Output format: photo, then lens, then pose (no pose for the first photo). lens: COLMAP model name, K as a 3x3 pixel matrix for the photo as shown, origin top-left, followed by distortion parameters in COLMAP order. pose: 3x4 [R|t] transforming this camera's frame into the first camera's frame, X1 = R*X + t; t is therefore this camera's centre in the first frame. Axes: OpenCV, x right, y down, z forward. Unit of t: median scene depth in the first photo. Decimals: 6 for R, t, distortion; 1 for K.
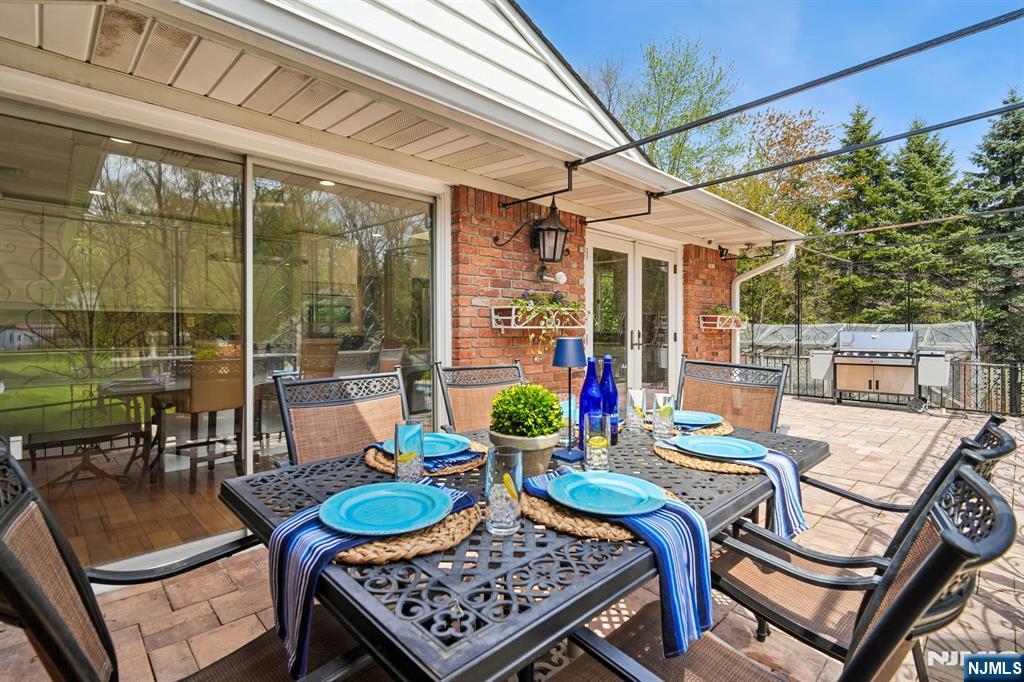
lens RADIAL K [[477.5, 0, 513.5], [0, 477.5, 340.3], [0, 0, 1]] dist [-0.001310, -0.000230]
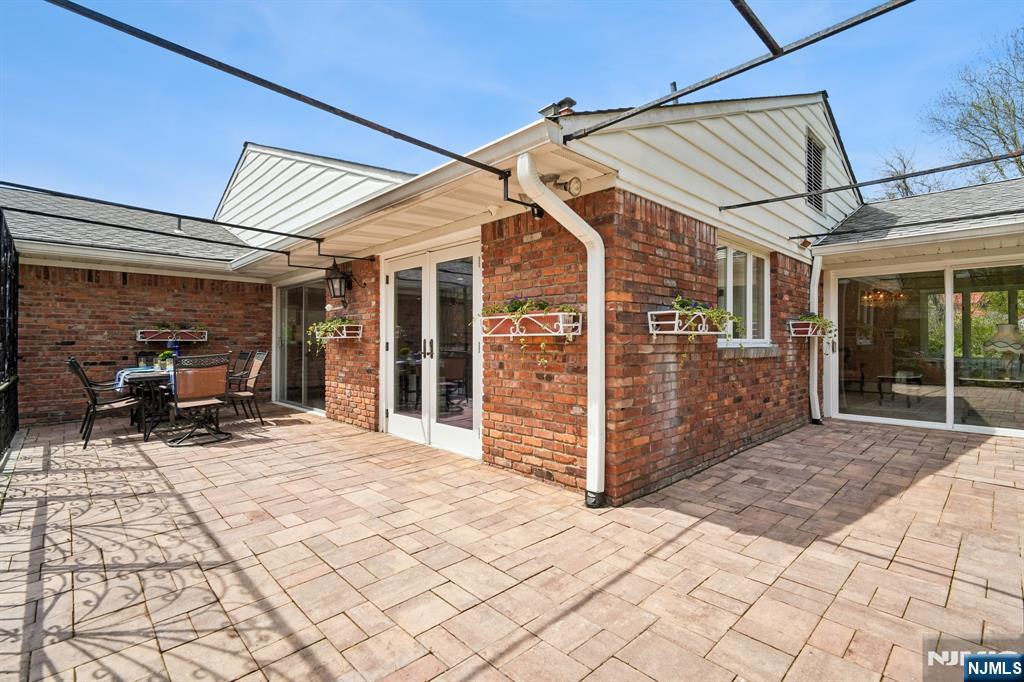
lens RADIAL K [[477.5, 0, 514.2], [0, 477.5, 337.7], [0, 0, 1]] dist [-0.001310, -0.000230]
pose [[0.001651, -0.002651, -0.999995, 1.053082], [-0.010512, 0.999941, -0.002668, -0.020379], [0.999943, 0.010516, 0.001623, 0.977851]]
